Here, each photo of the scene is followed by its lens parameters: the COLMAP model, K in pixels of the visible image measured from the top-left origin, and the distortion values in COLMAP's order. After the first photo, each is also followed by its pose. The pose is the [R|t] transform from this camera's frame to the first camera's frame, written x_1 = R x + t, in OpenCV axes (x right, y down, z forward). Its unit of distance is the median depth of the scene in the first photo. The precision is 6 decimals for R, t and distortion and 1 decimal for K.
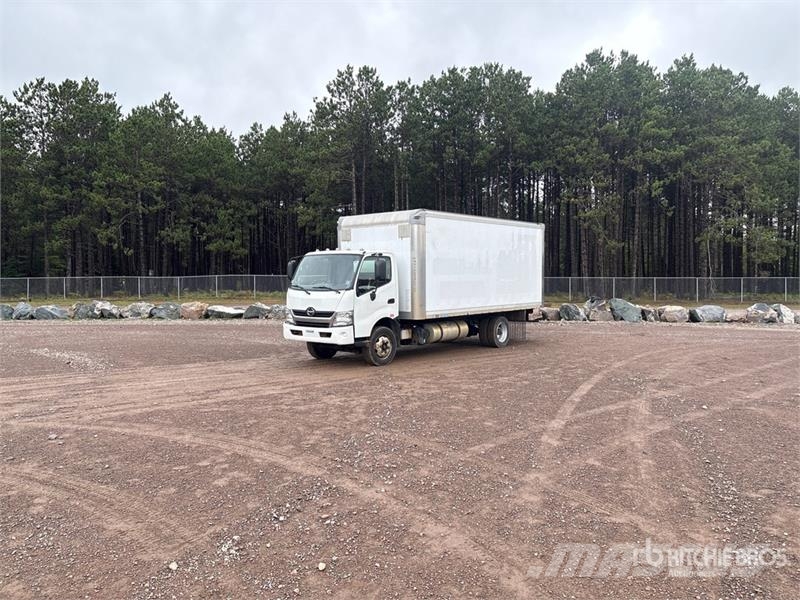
lens RADIAL K [[599.4, 0, 407.4], [0, 599.4, 300.3], [0, 0, 1]] dist [0.048760, -0.037535]
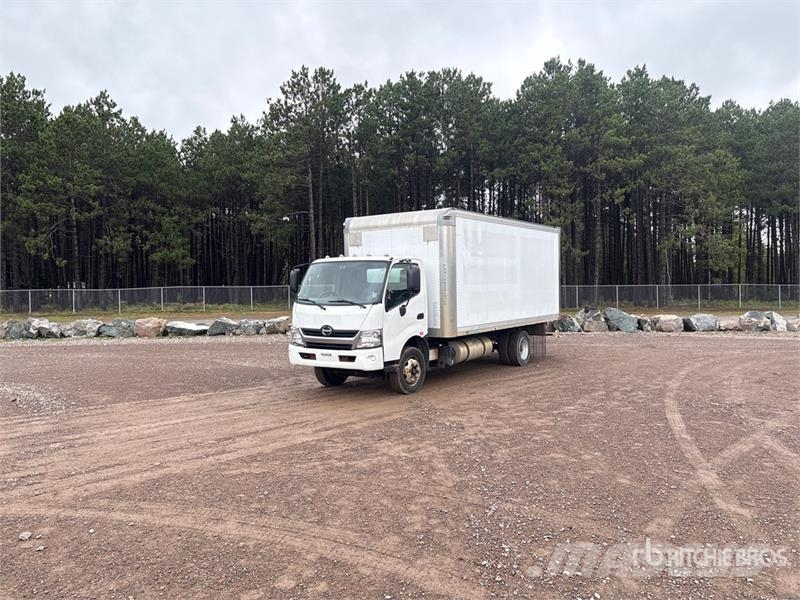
lens RADIAL K [[599.4, 0, 407.4], [0, 599.4, 300.3], [0, 0, 1]] dist [0.048760, -0.037535]
pose [[0.995187, -0.011285, 0.097337, -0.032774], [0.012846, 0.999798, -0.015429, -0.002171], [-0.097143, 0.016605, 0.995132, 0.042179]]
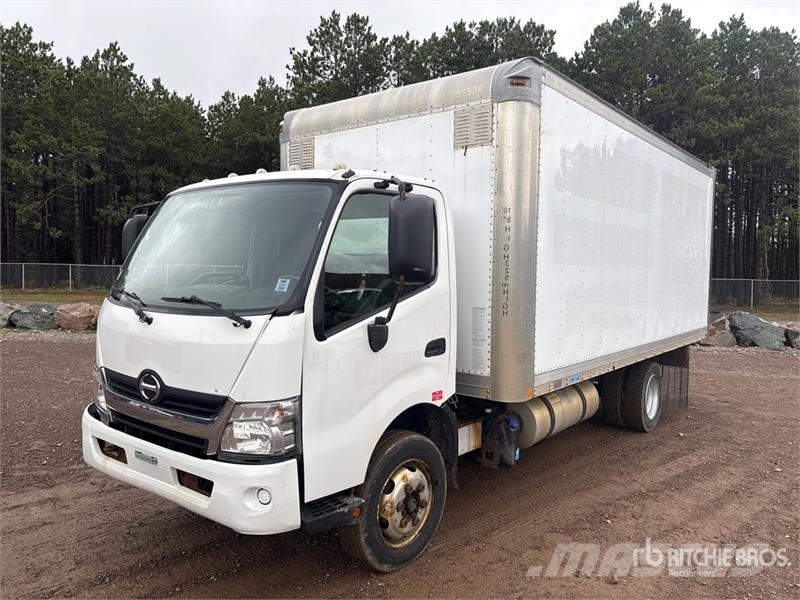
lens RADIAL K [[600.0, 0, 402.6], [0, 600.0, 300.7], [0, 0, 1]] dist [0.046833, -0.036218]
pose [[0.999638, 0.019655, 0.018361, -0.012797], [-0.019825, 0.999762, 0.009119, -0.006338], [-0.018178, -0.009480, 0.999790, 0.180913]]
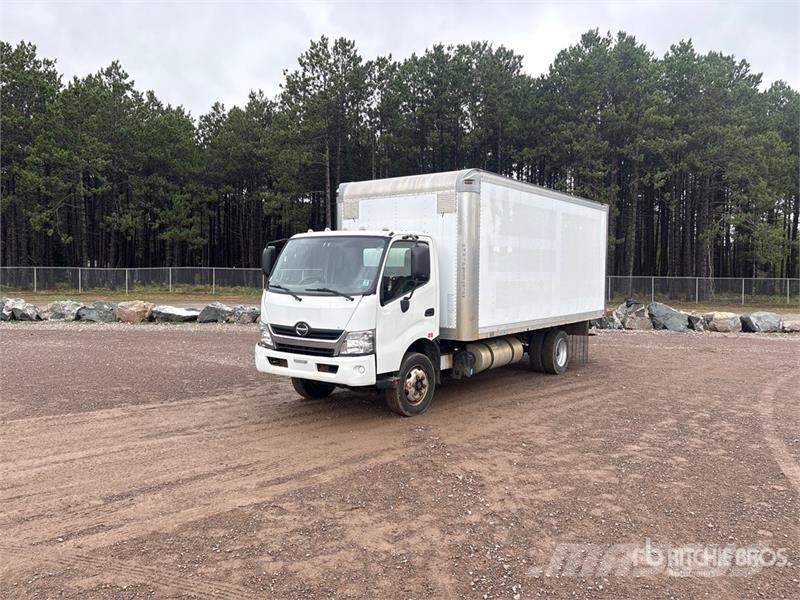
lens RADIAL K [[599.4, 0, 407.4], [0, 599.4, 300.3], [0, 0, 1]] dist [0.048760, -0.037535]
pose [[0.998141, 0.011149, 0.059915, -0.022800], [-0.011609, 0.999906, 0.007332, -0.004059], [-0.059827, -0.008014, 0.998177, 0.095993]]
